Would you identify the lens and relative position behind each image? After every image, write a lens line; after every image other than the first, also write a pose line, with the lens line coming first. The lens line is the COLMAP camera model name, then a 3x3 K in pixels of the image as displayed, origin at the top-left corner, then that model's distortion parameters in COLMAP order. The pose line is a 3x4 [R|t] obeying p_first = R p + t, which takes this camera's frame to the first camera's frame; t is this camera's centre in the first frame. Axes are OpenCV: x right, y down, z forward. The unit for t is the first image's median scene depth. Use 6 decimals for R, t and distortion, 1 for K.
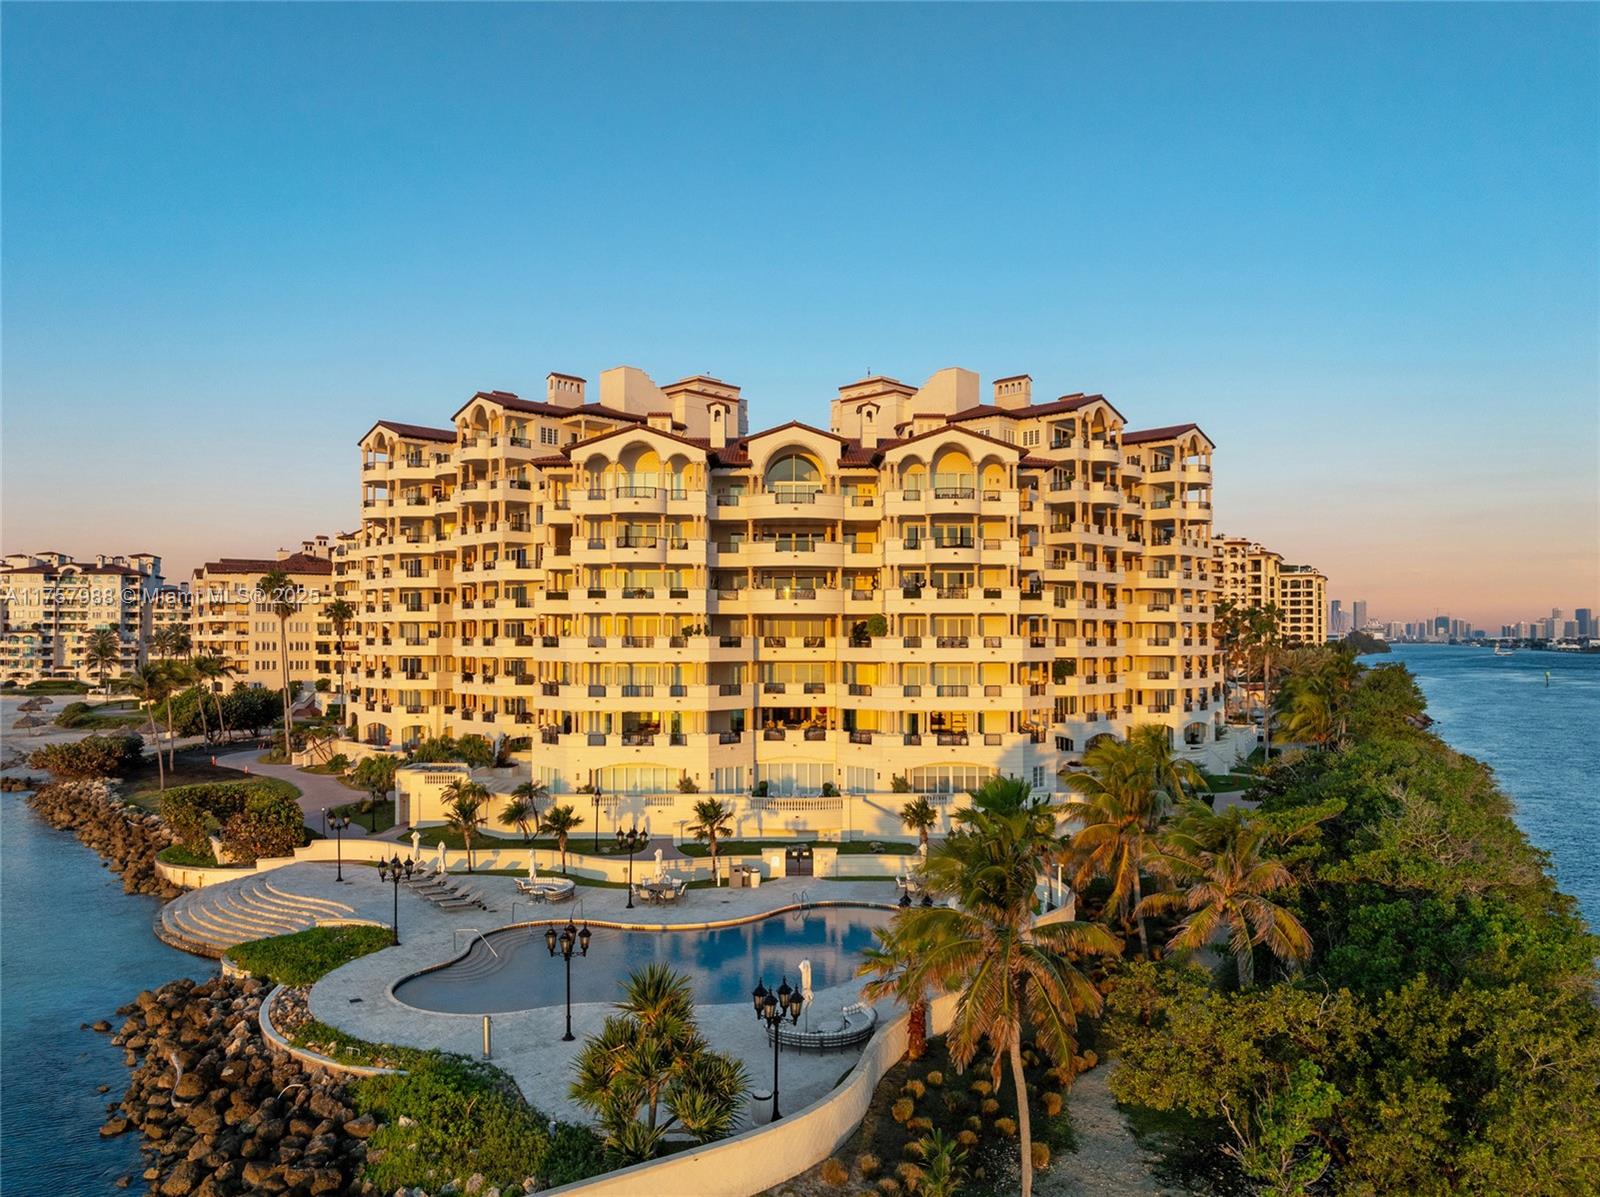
lens RADIAL K [[1088.2, 0, 709.0], [0, 1088.2, 630.6], [0, 0, 1]] dist [-0.001720, 0.003775]
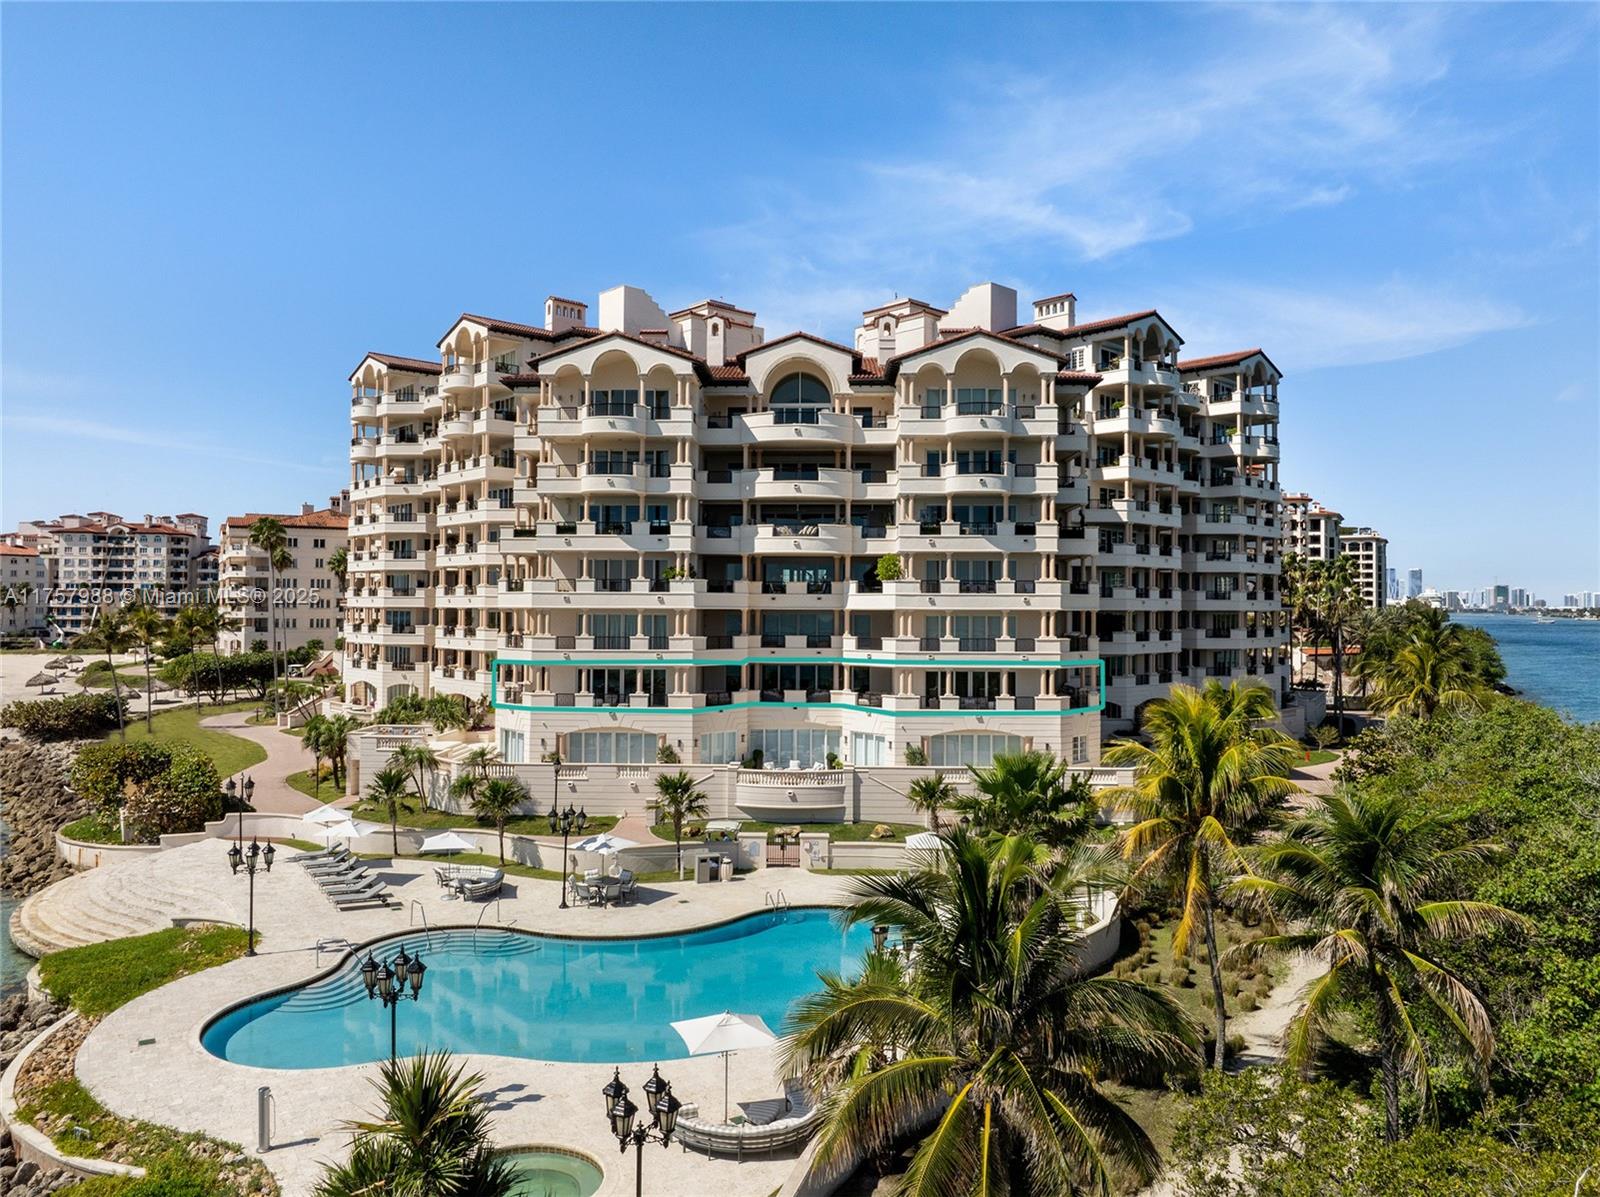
lens RADIAL K [[1087.4, 0, 752.8], [0, 1087.4, 586.6], [0, 0, 1]] dist [-0.007427, -0.003667]
pose [[0.999953, 0.007790, -0.005724, 0.043800], [-0.007842, 0.999928, -0.009045, 0.015965], [0.005653, 0.009089, 0.999943, 0.126861]]
